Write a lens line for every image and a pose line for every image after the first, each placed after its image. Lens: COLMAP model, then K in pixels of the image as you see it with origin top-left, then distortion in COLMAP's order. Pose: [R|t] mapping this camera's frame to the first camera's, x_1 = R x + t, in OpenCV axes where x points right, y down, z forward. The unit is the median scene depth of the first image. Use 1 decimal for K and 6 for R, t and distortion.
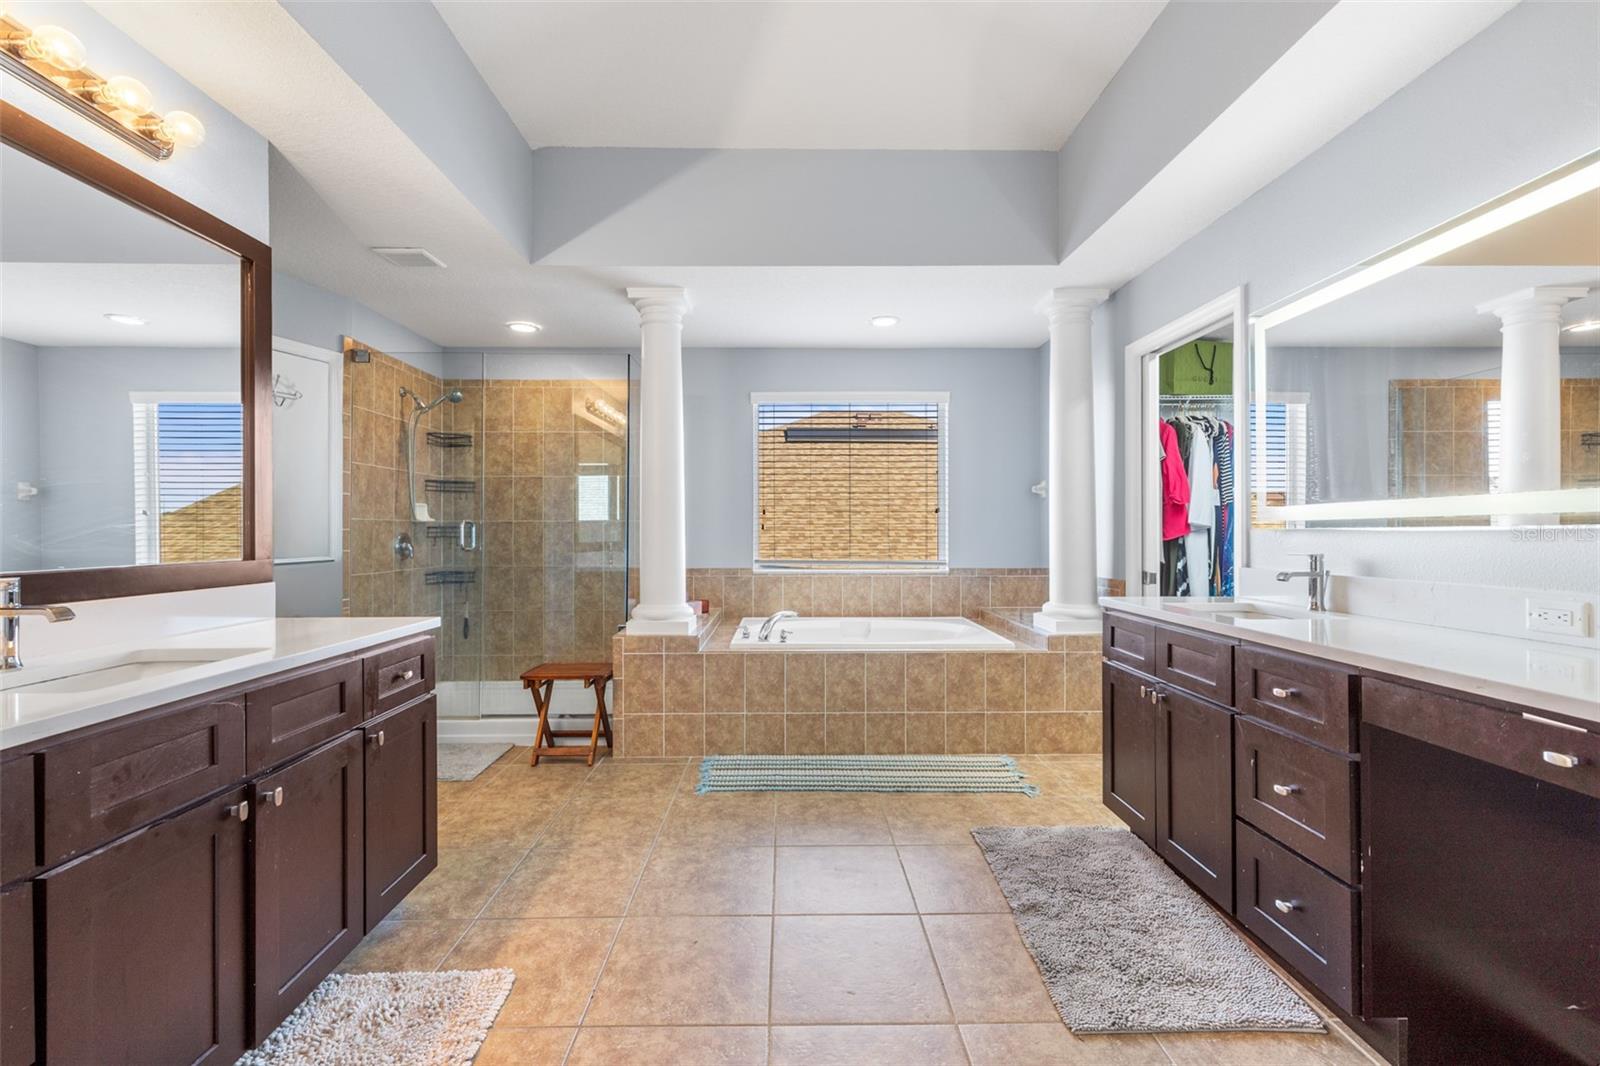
lens RADIAL K [[675.9, 0, 791.5], [0, 675.9, 539.5], [0, 0, 1]] dist [-0.000069, 0.000212]
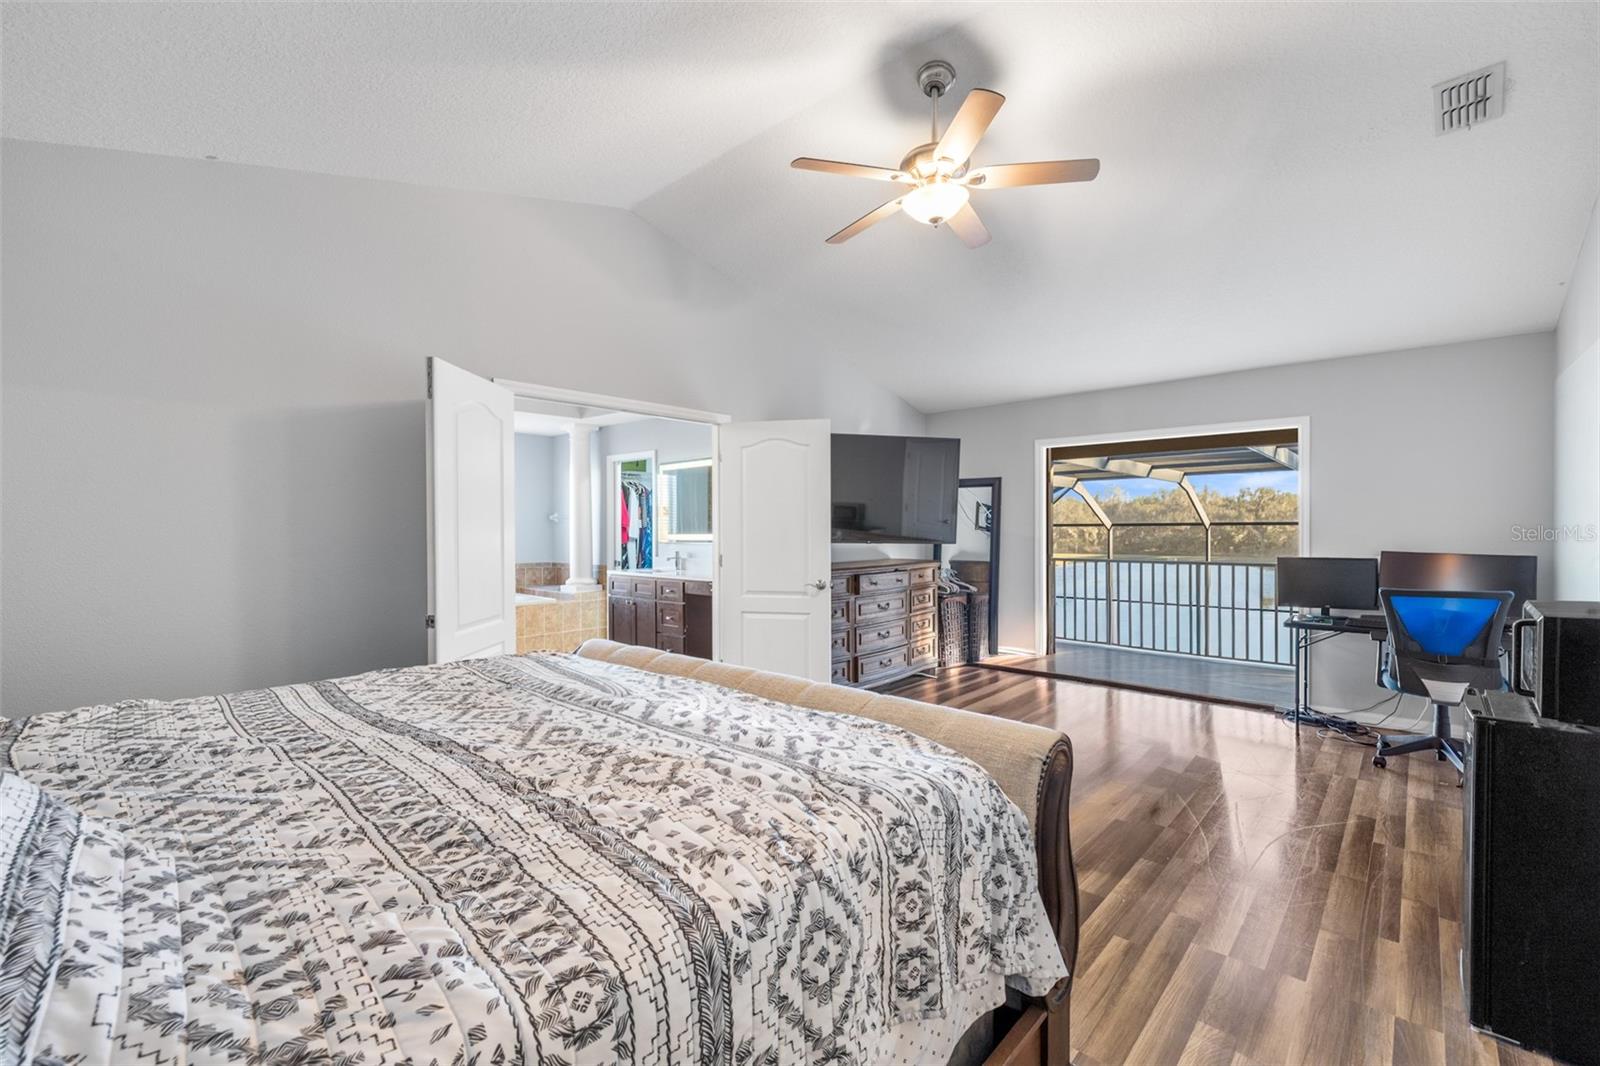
lens RADIAL K [[675.9, 0, 791.5], [0, 675.9, 539.5], [0, 0, 1]] dist [-0.000069, 0.000212]
pose [[0.689445, -0.003049, 0.724331, -0.641354], [0.005312, 0.999986, -0.000848, -0.015296], [-0.724318, 0.004432, 0.689452, -0.879966]]
